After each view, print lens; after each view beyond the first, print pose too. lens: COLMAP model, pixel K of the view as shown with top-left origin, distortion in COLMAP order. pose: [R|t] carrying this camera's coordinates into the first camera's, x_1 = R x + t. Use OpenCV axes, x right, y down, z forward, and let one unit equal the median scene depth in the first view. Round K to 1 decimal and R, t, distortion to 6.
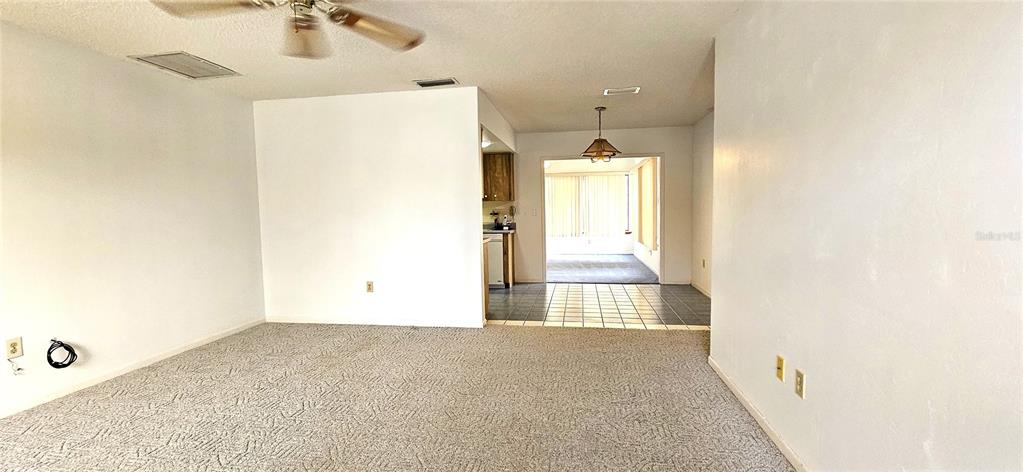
lens RADIAL K [[415.6, 0, 511.5], [0, 415.6, 236.0], [0, 0, 1]] dist [0.001399, -0.000025]
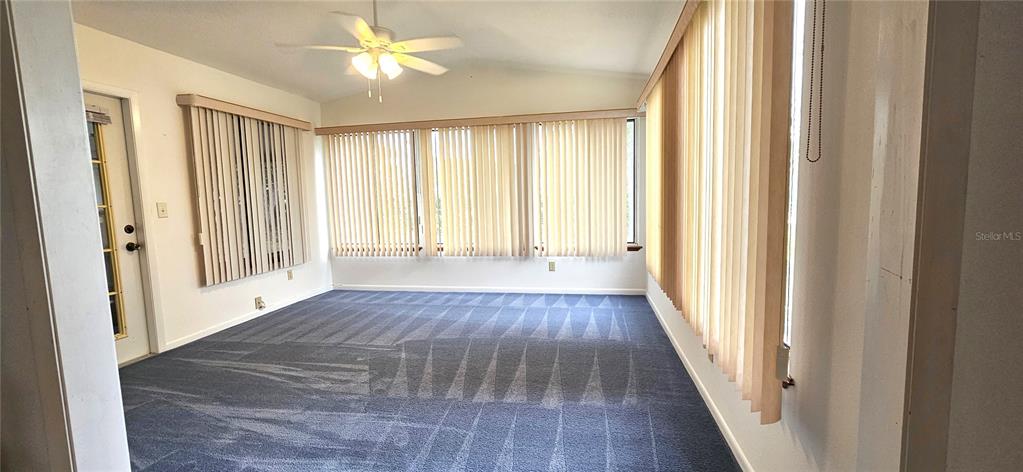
lens RADIAL K [[415.6, 0, 511.5], [0, 415.6, 236.0], [0, 0, 1]] dist [0.001399, -0.000025]
pose [[0.999890, -0.004335, -0.014195, 0.151981], [0.004780, 0.999494, 0.031441, -0.036761], [0.014051, -0.031505, 0.999405, 0.542715]]
